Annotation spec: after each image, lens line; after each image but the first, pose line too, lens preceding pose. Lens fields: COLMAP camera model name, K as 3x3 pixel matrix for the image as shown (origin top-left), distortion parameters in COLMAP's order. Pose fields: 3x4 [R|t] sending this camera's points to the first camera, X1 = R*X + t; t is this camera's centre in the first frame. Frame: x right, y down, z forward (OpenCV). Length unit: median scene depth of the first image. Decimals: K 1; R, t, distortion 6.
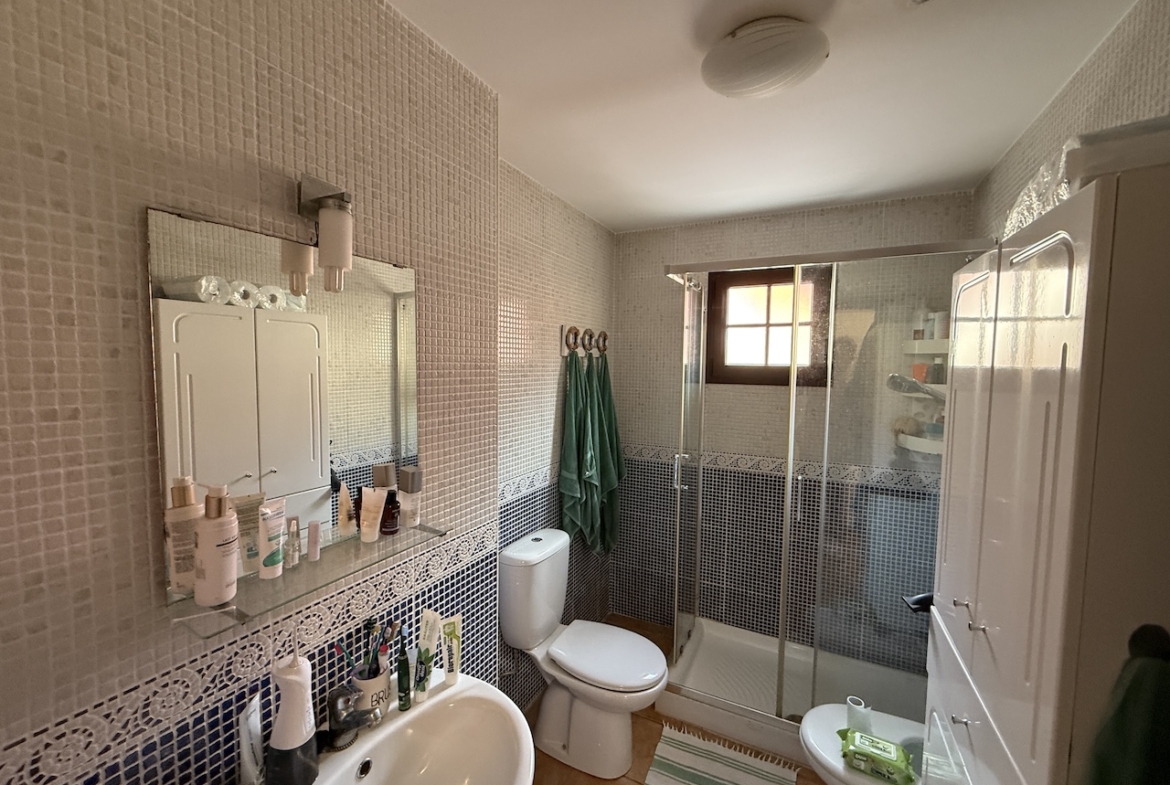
lens RADIAL K [[467.8, 0, 586.2], [0, 467.8, 393.3], [0, 0, 1]] dist [-0.000757, 0.000236]
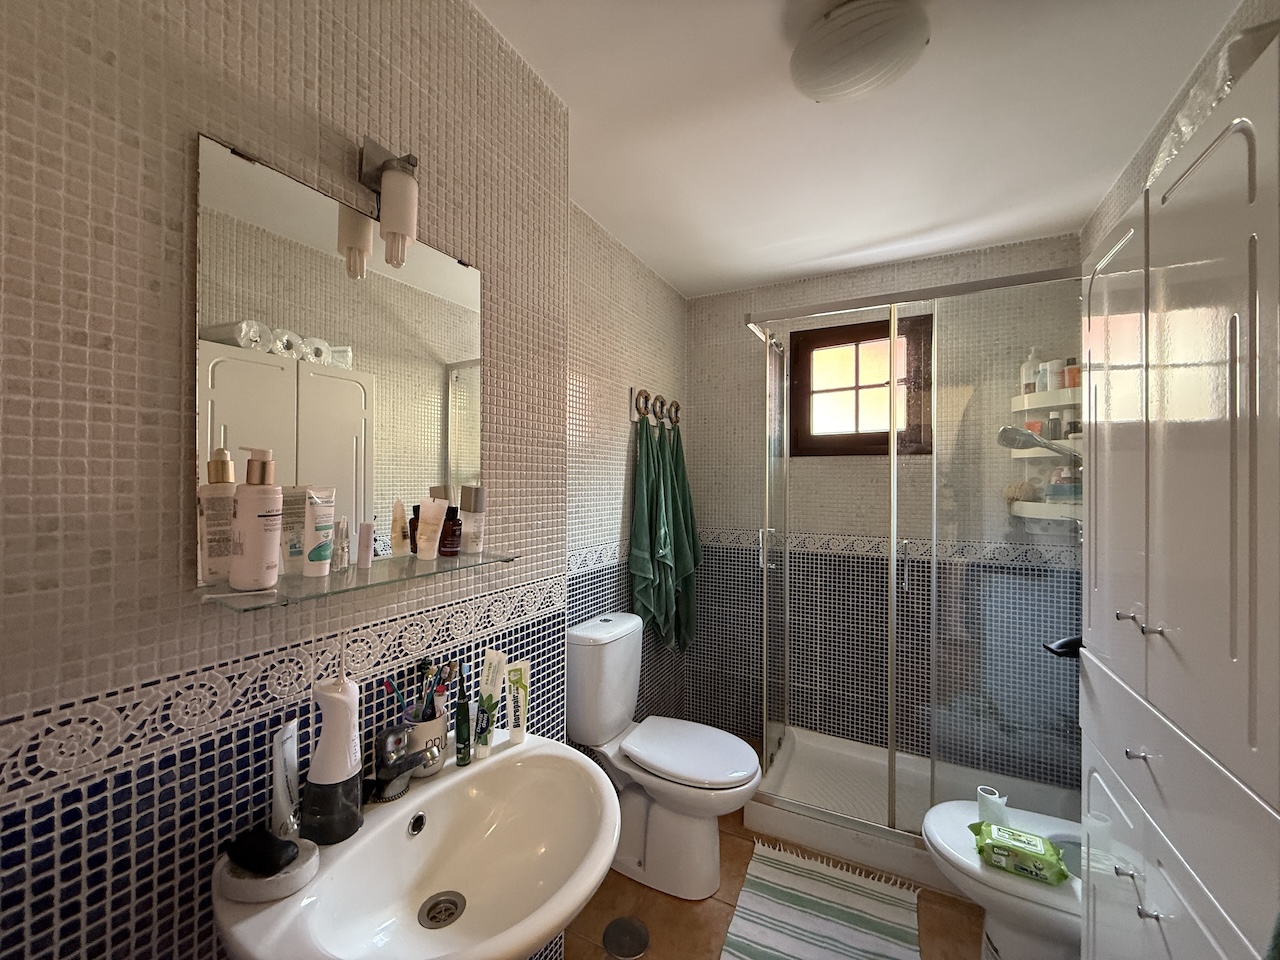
lens RADIAL K [[511.9, 0, 640.5], [0, 511.9, 481.9], [0, 0, 1]] dist [-0.000288, 0.000001]
pose [[0.999904, -0.008272, -0.011119, -0.042449], [0.007500, 0.997674, -0.067746, 0.182508], [0.011654, 0.067656, 0.997641, 0.036529]]
